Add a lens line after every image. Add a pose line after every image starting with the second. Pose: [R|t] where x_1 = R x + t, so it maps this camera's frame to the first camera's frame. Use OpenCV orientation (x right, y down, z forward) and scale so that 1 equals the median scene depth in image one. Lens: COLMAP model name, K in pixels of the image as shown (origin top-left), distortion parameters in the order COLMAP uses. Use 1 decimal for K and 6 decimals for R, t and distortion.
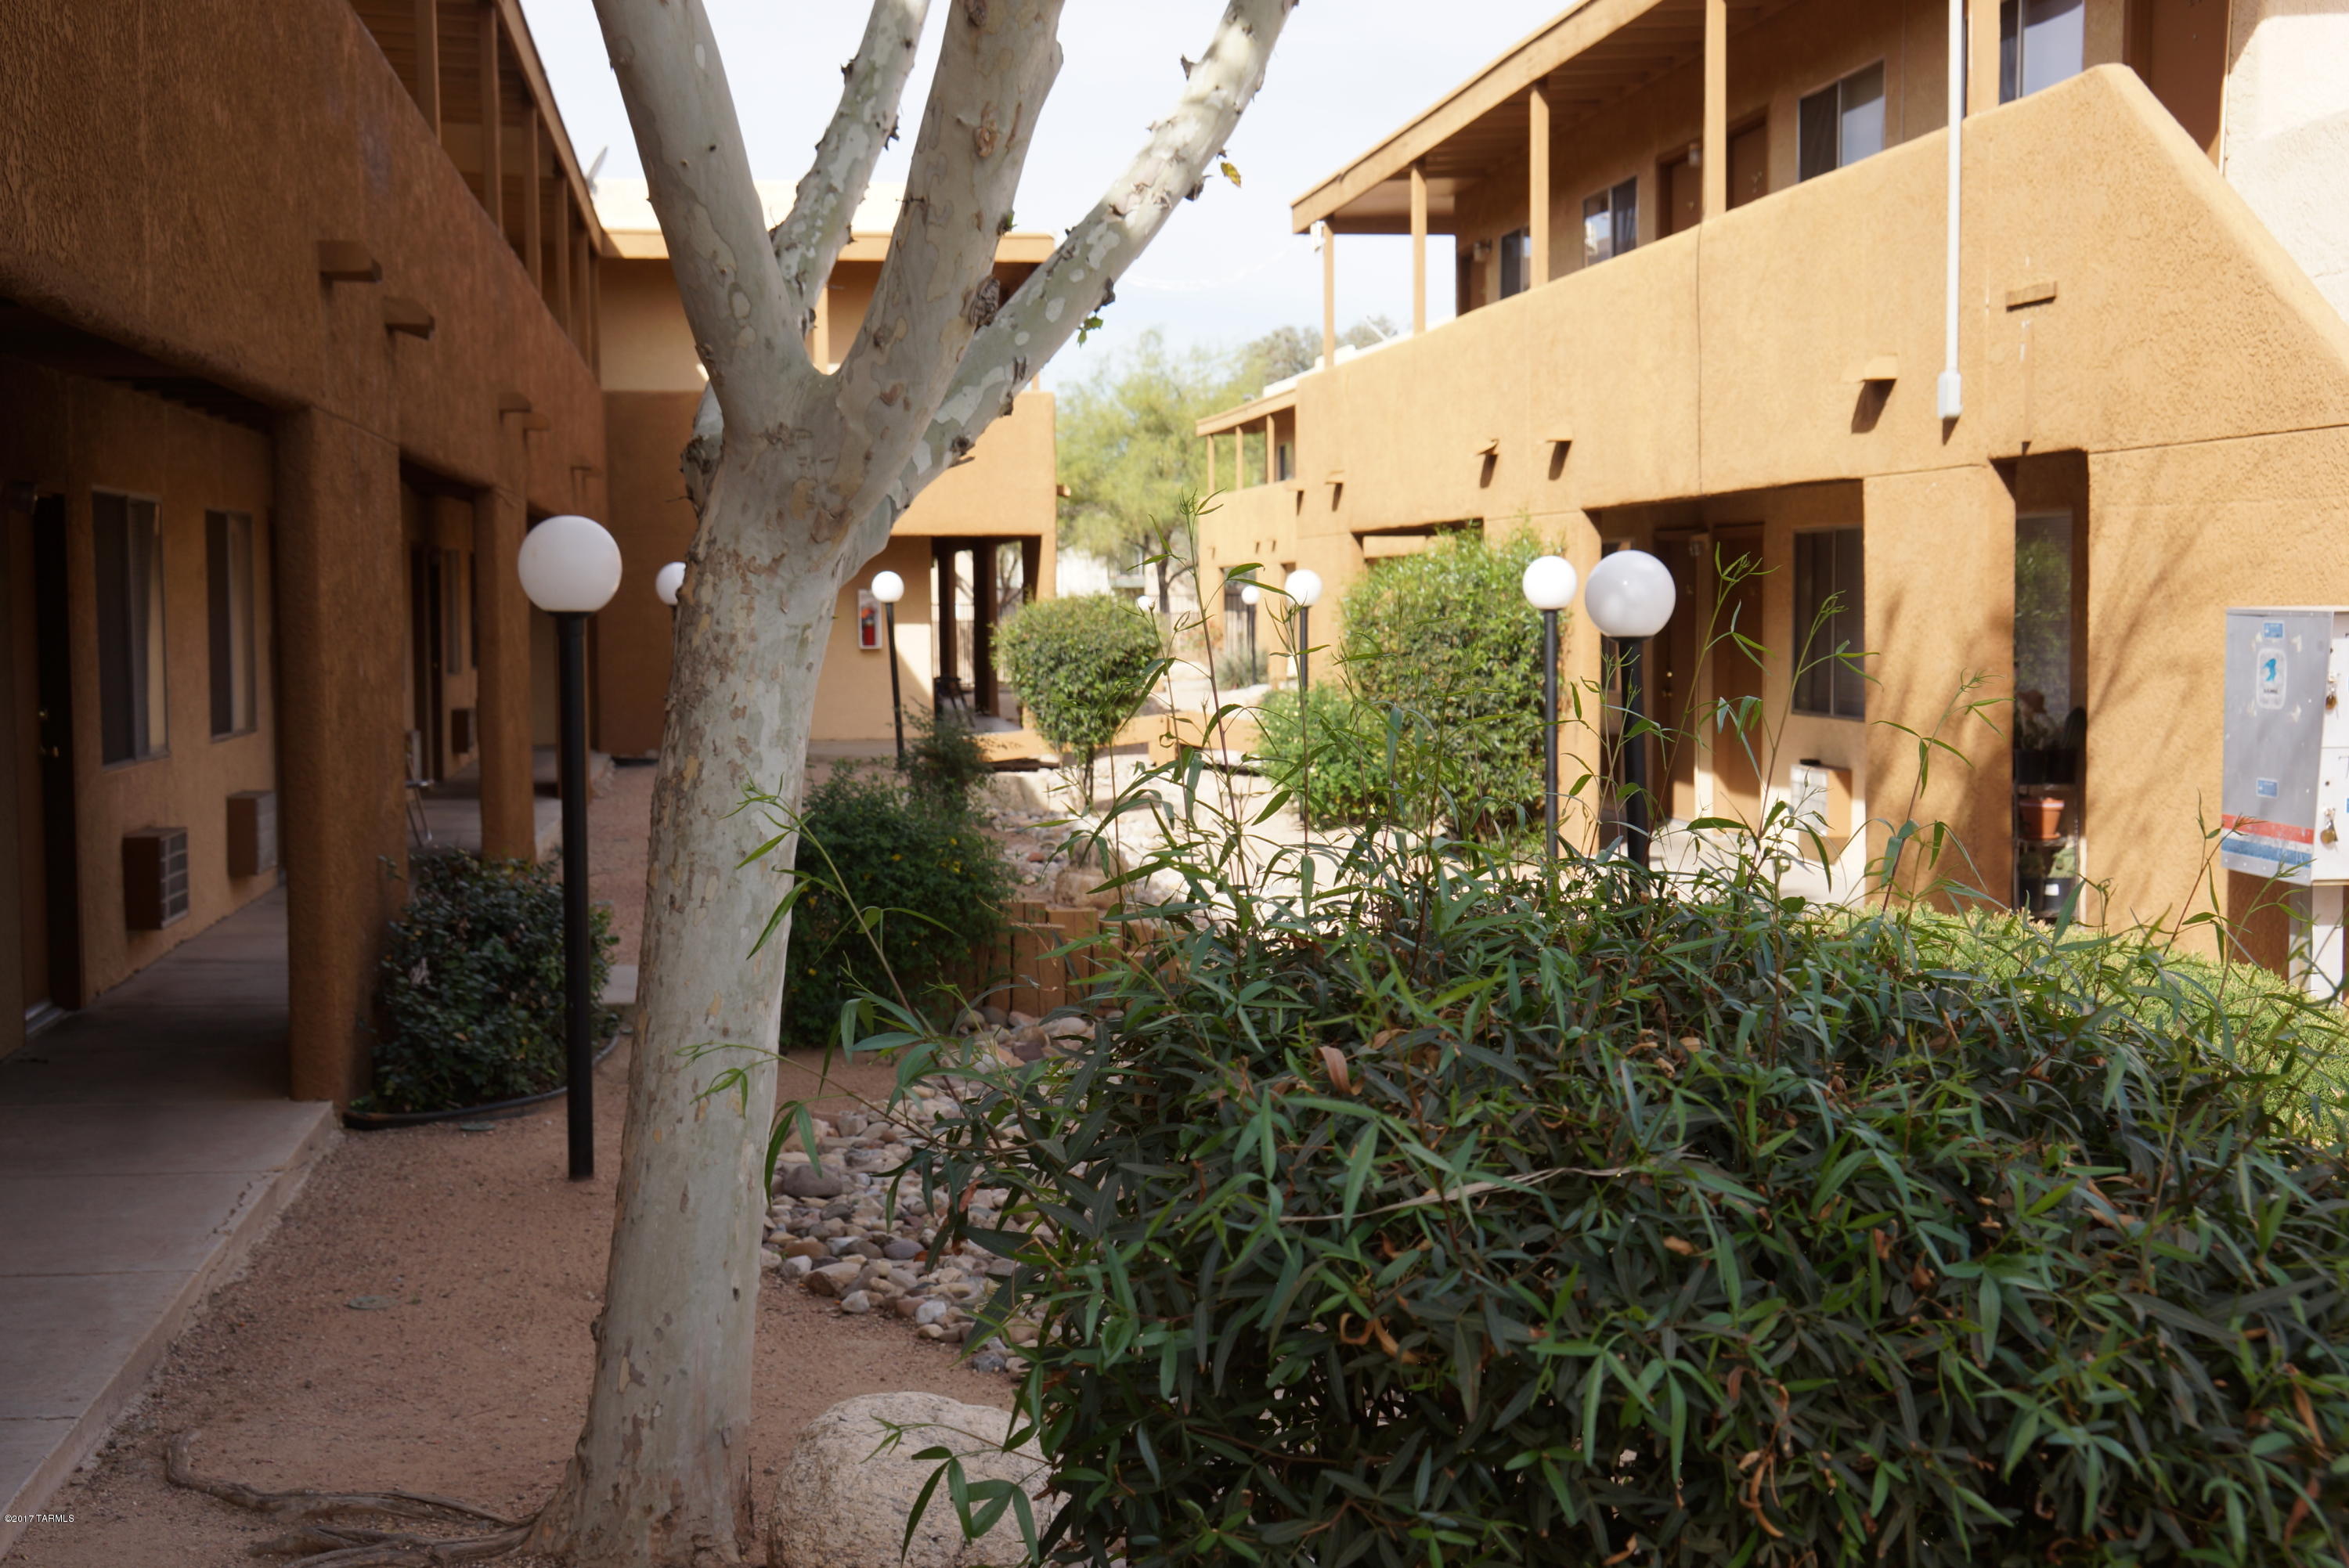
lens RADIAL K [[3152.4, 0, 1181.3], [0, 3152.4, 784.4], [0, 0, 1]] dist [0.114963, 0.000000]
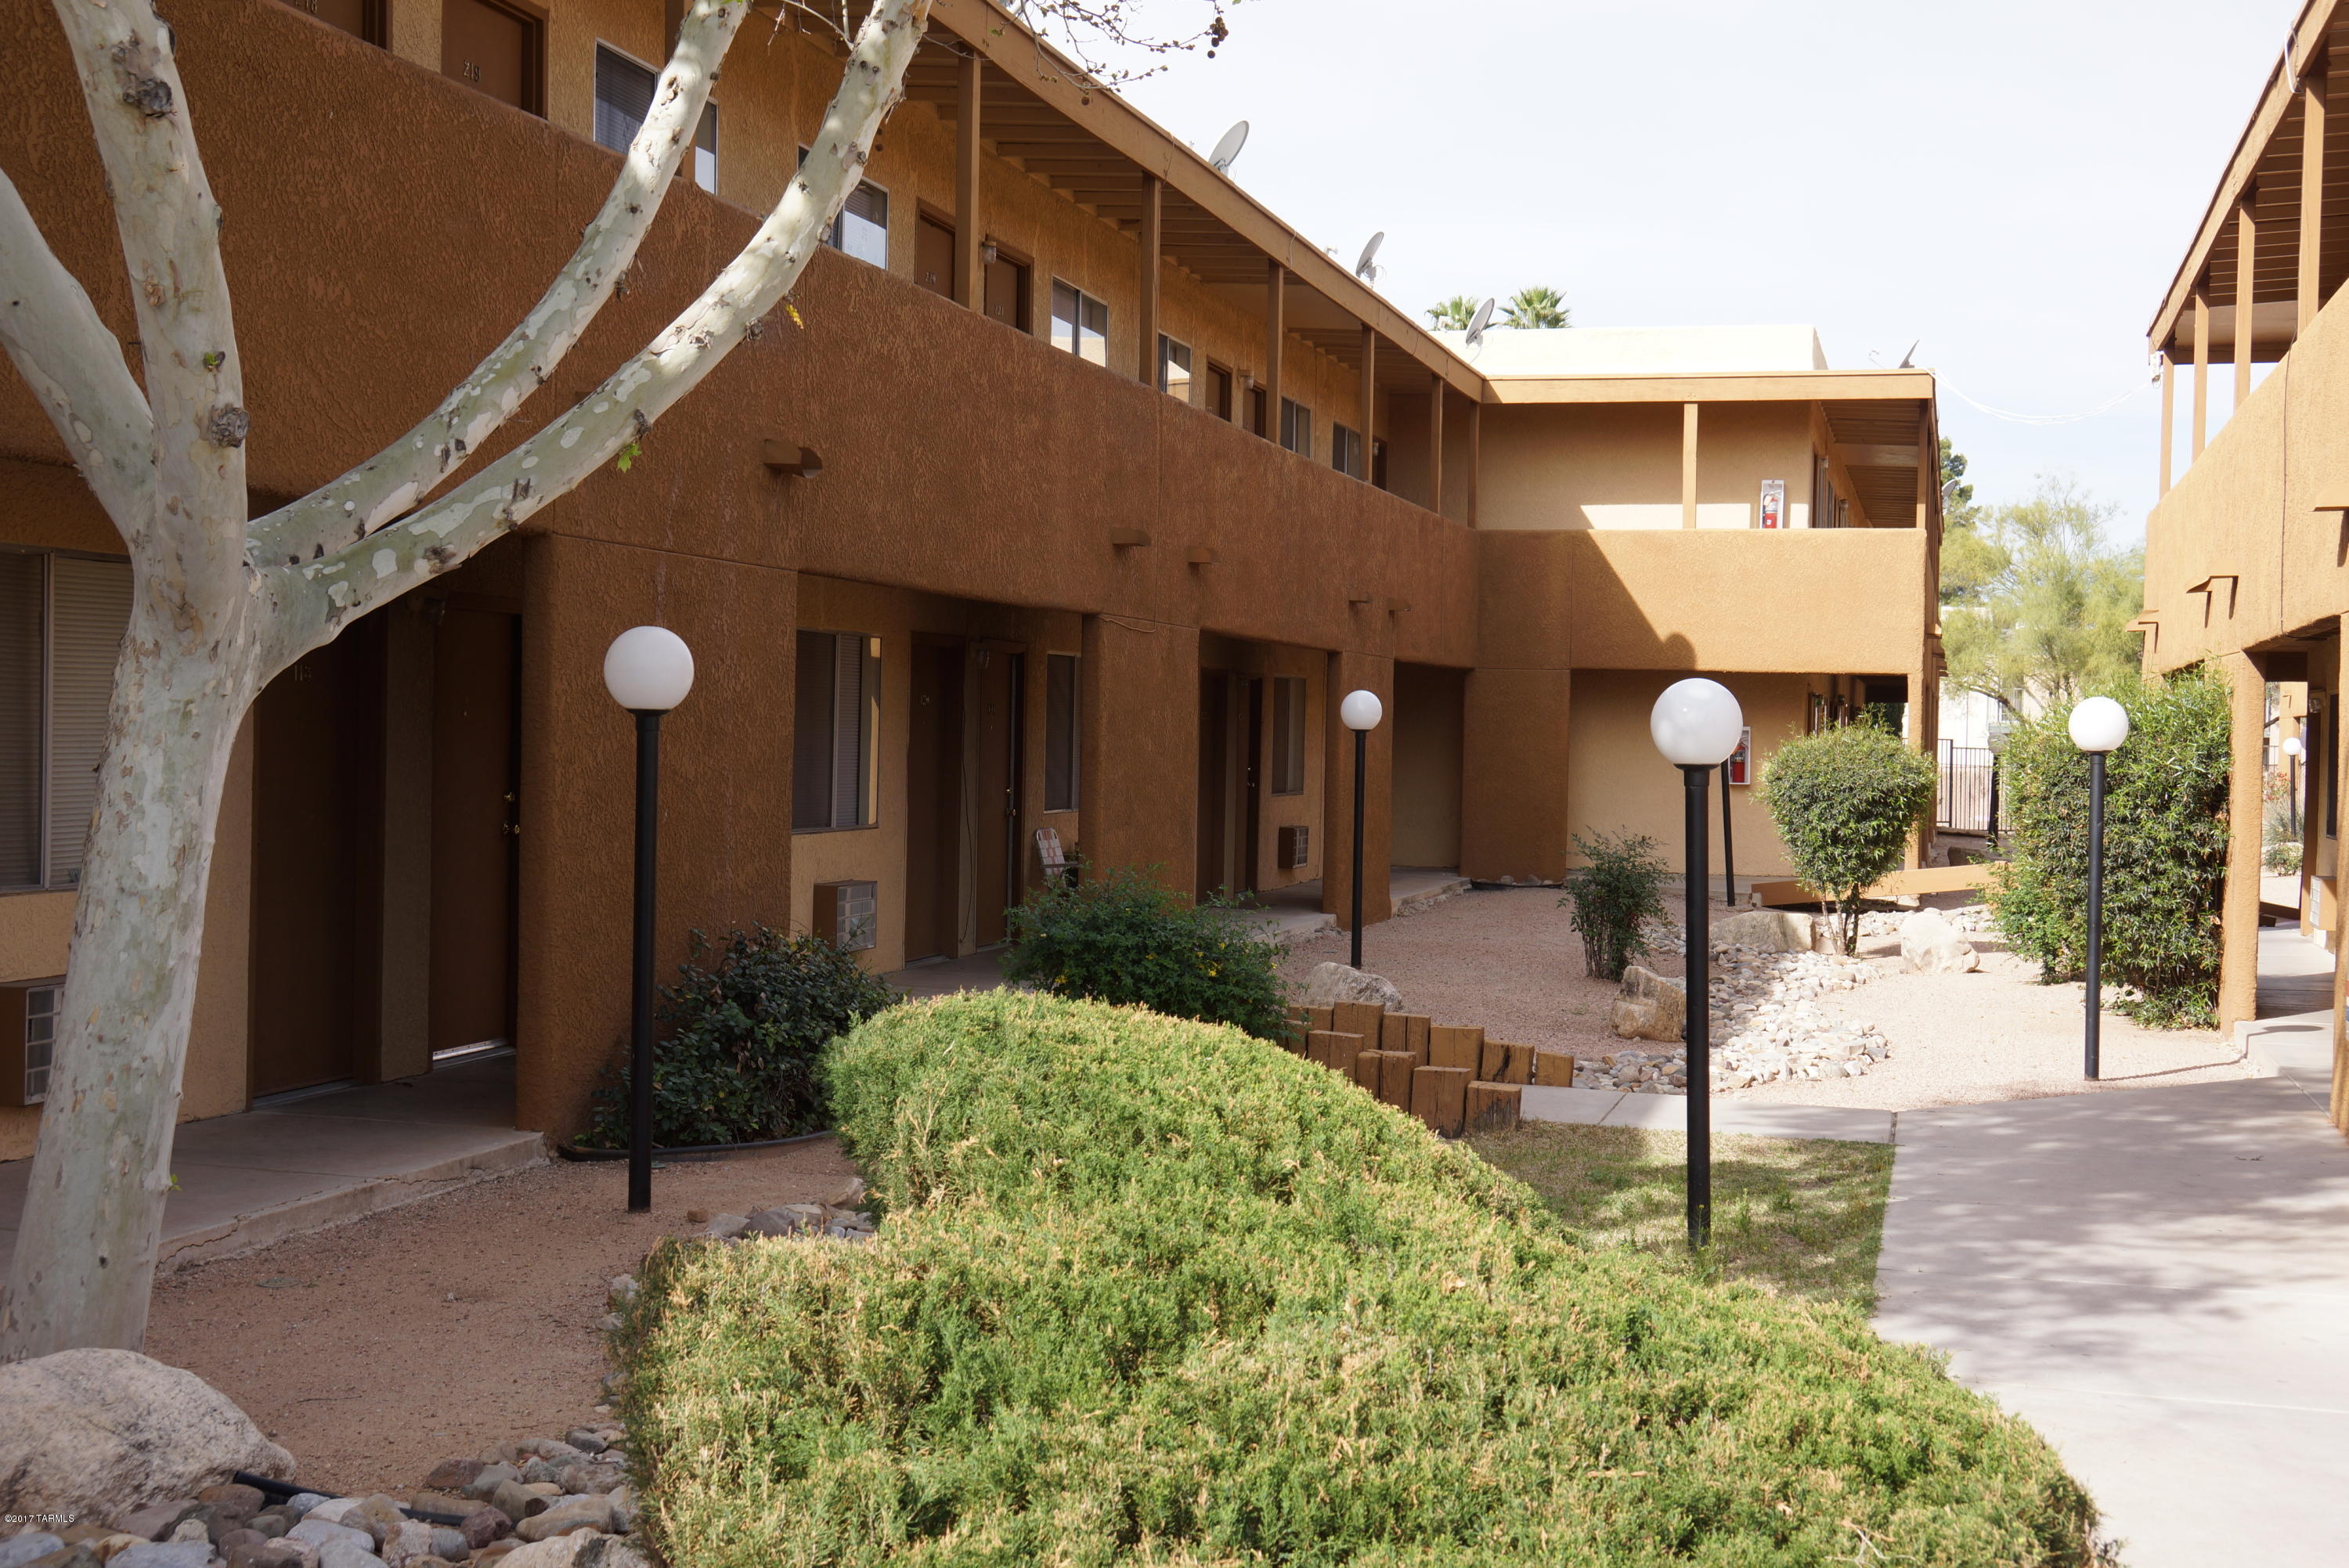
lens RADIAL K [[3152.4, 0, 1184.9], [0, 3152.4, 781.7], [0, 0, 1]] dist [0.114963, 0.000000]
pose [[0.922915, 0.031363, -0.383725, 0.199931], [-0.049007, 0.998139, -0.036290, 0.001512], [0.381873, 0.052298, 0.922734, 0.011850]]
